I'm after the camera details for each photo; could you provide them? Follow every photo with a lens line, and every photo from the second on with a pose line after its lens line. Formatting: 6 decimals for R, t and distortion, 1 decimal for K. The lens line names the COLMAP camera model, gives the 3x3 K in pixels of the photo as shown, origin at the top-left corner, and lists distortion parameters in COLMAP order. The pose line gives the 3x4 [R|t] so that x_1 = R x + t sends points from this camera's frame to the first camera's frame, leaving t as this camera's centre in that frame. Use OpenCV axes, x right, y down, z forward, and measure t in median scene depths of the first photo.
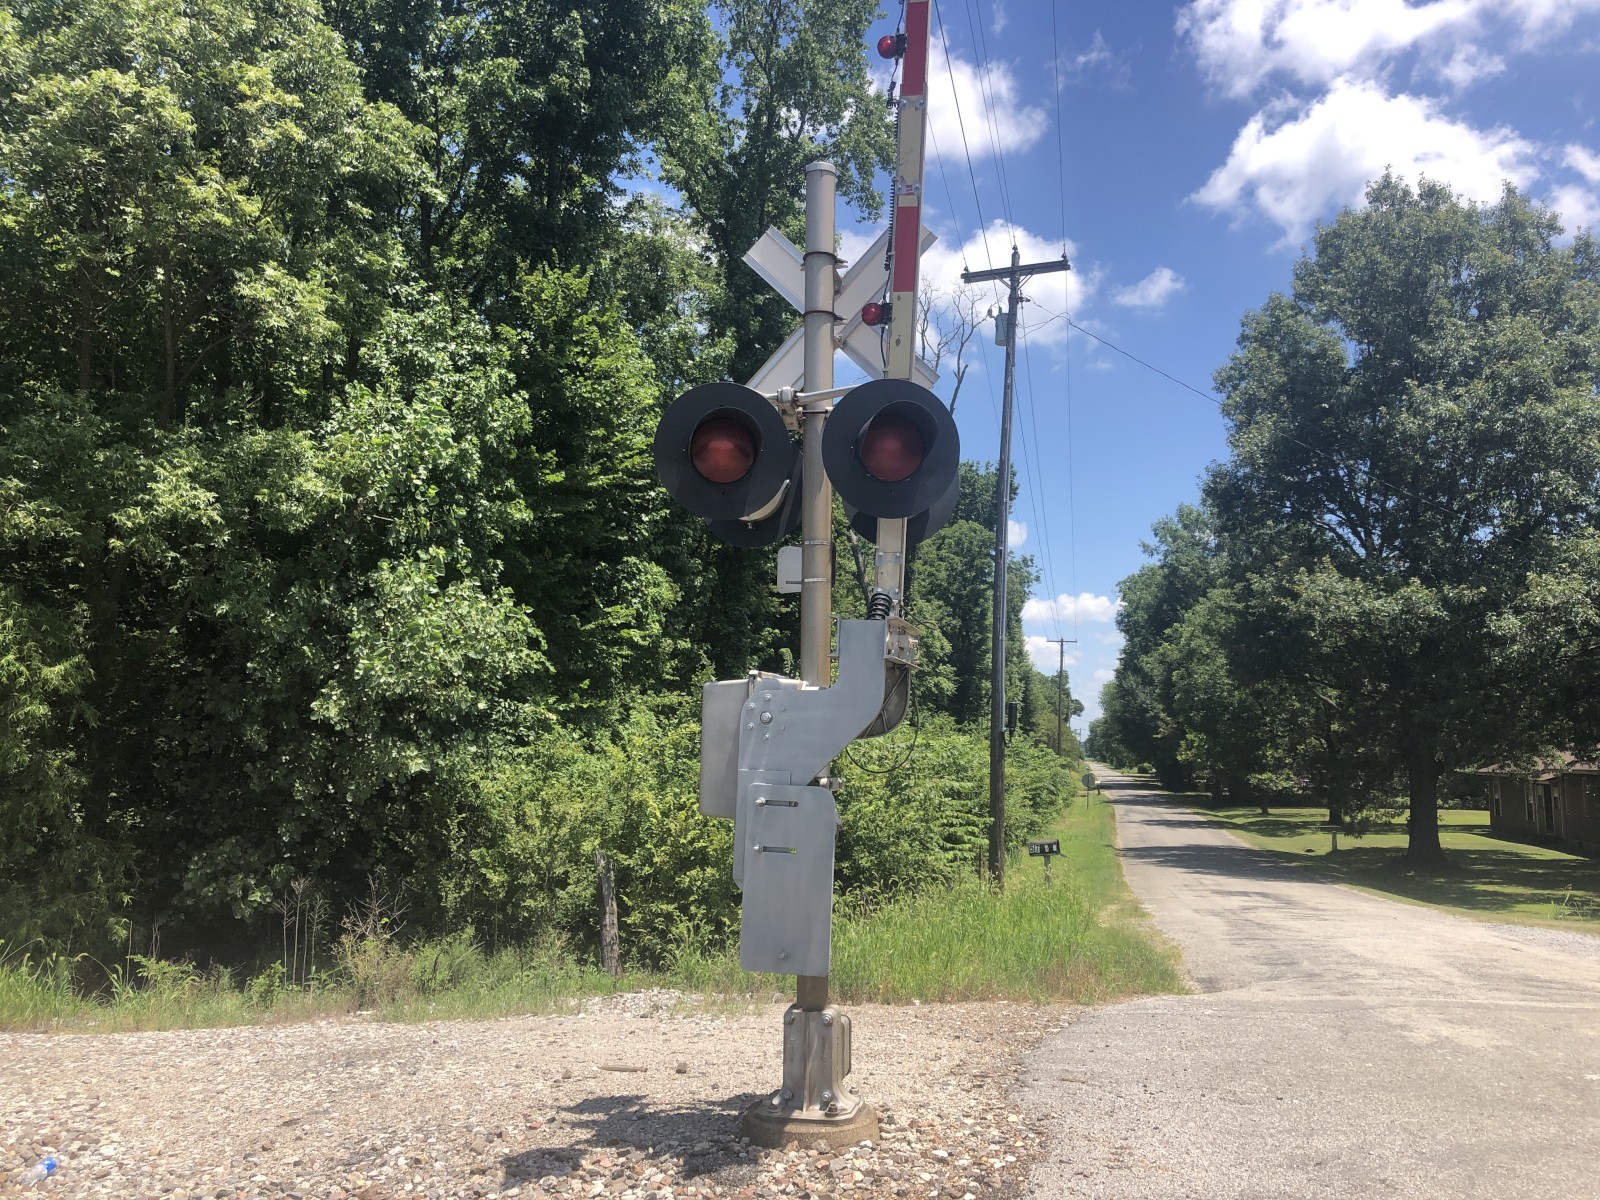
lens RADIAL K [[1273.1, 0, 798.5], [0, 1273.1, 570.7], [0, 0, 1]] dist [0.010936, -0.001420]
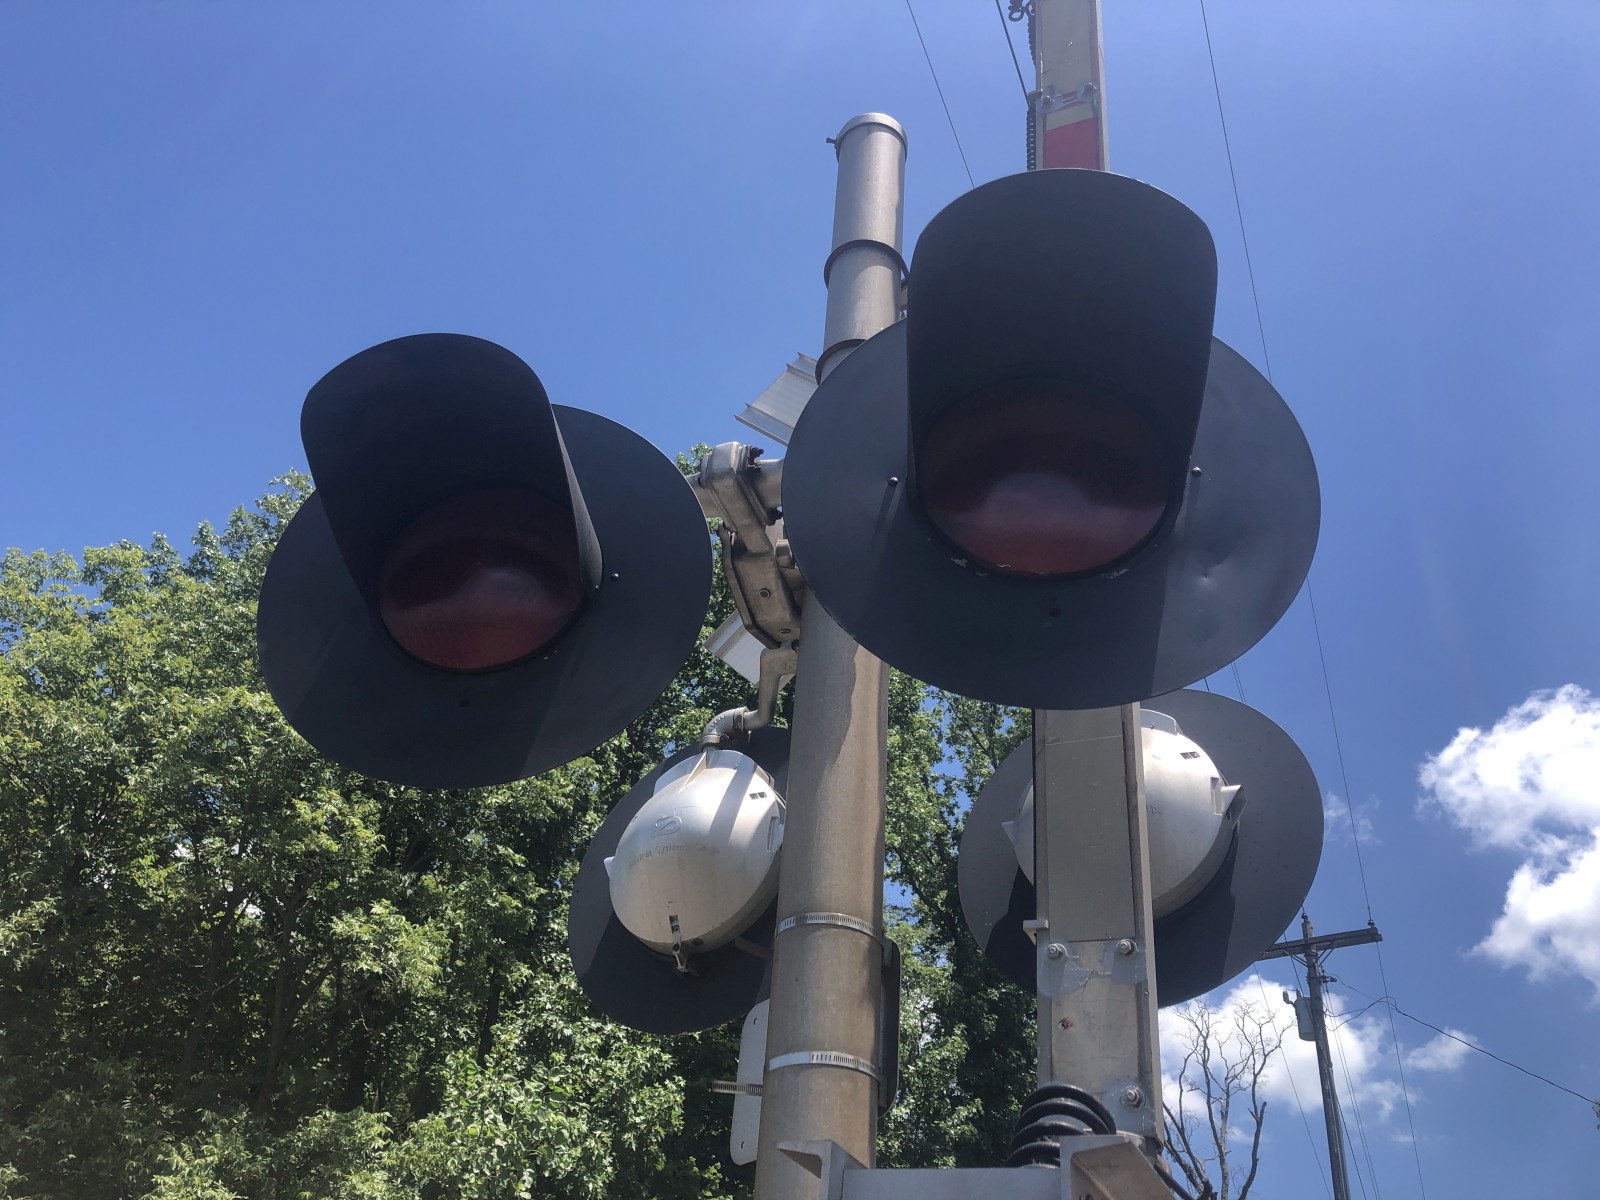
lens RADIAL K [[1258.3, 0, 779.2], [0, 1258.3, 596.9], [0, 0, 1]] dist [0.003656, -0.007778]
pose [[0.978010, -0.078337, -0.193286, 0.018344], [-0.036790, 0.847440, -0.529614, 0.017862], [0.205287, 0.525079, 0.825923, 0.219644]]
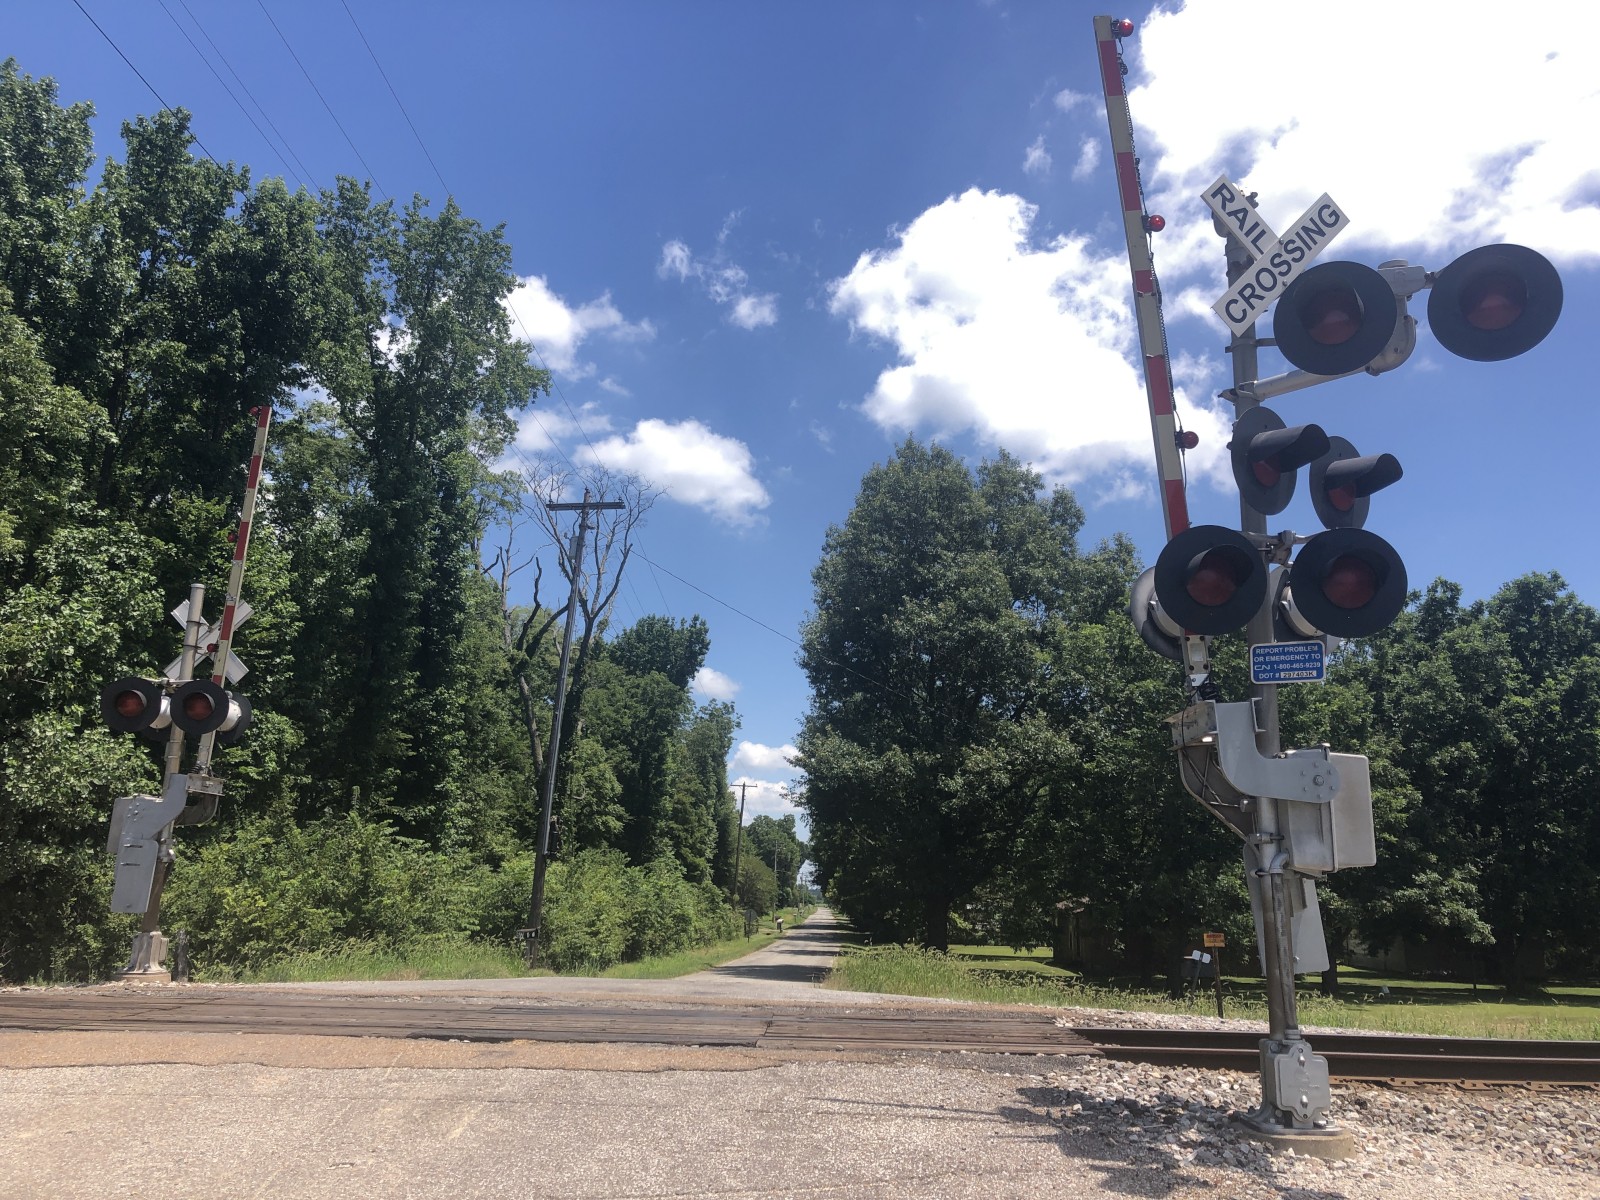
lens RADIAL K [[1305.1, 0, 802.0], [0, 1305.1, 564.8], [0, 0, 1]] dist [0.019404, -0.007207]
pose [[0.982660, 0.061231, 0.175016, 0.219797], [-0.041676, 0.992686, -0.113299, -0.036858], [-0.180673, 0.104041, 0.978025, -0.525283]]
